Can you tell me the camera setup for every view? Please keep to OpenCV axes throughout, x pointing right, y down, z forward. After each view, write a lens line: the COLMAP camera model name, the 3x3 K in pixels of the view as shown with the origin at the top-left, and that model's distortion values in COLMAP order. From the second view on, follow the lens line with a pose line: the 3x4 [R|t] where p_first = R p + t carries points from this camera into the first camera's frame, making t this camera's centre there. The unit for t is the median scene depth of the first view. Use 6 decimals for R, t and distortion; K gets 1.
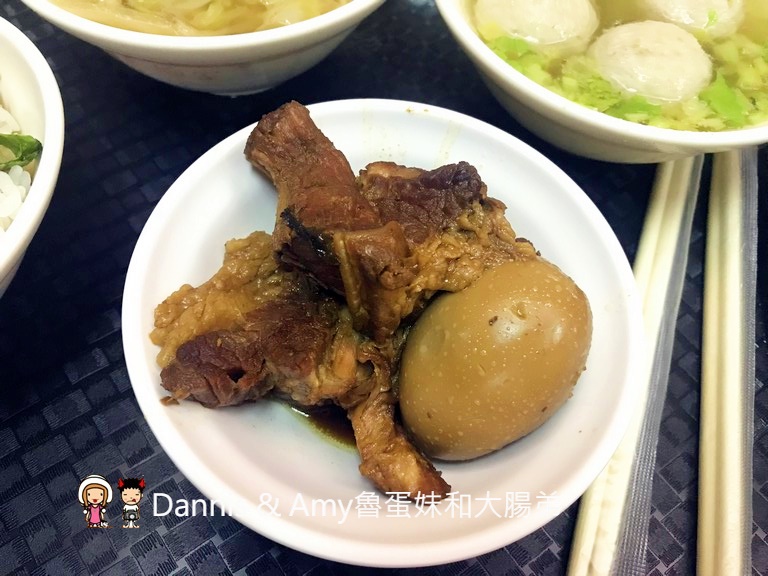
lens RADIAL K [[616.7, 0, 361.7], [0, 616.7, 268.5], [0, 0, 1]] dist [0.020923, -0.008493]
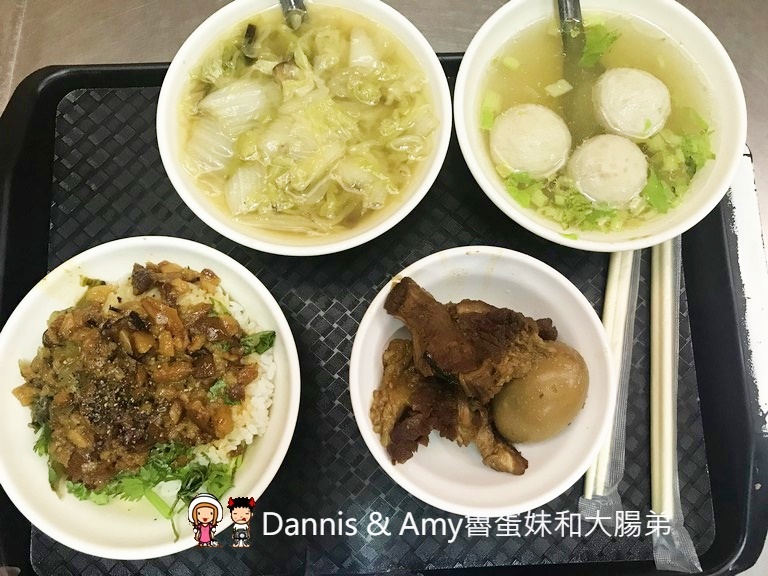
lens RADIAL K [[616.7, 0, 361.7], [0, 616.7, 268.5], [0, 0, 1]] dist [0.020923, -0.008493]
pose [[0.978981, -0.203318, -0.016086, -0.206355], [0.197618, 0.926115, 0.321337, -0.893679], [-0.050436, -0.317761, 0.946828, -0.638400]]
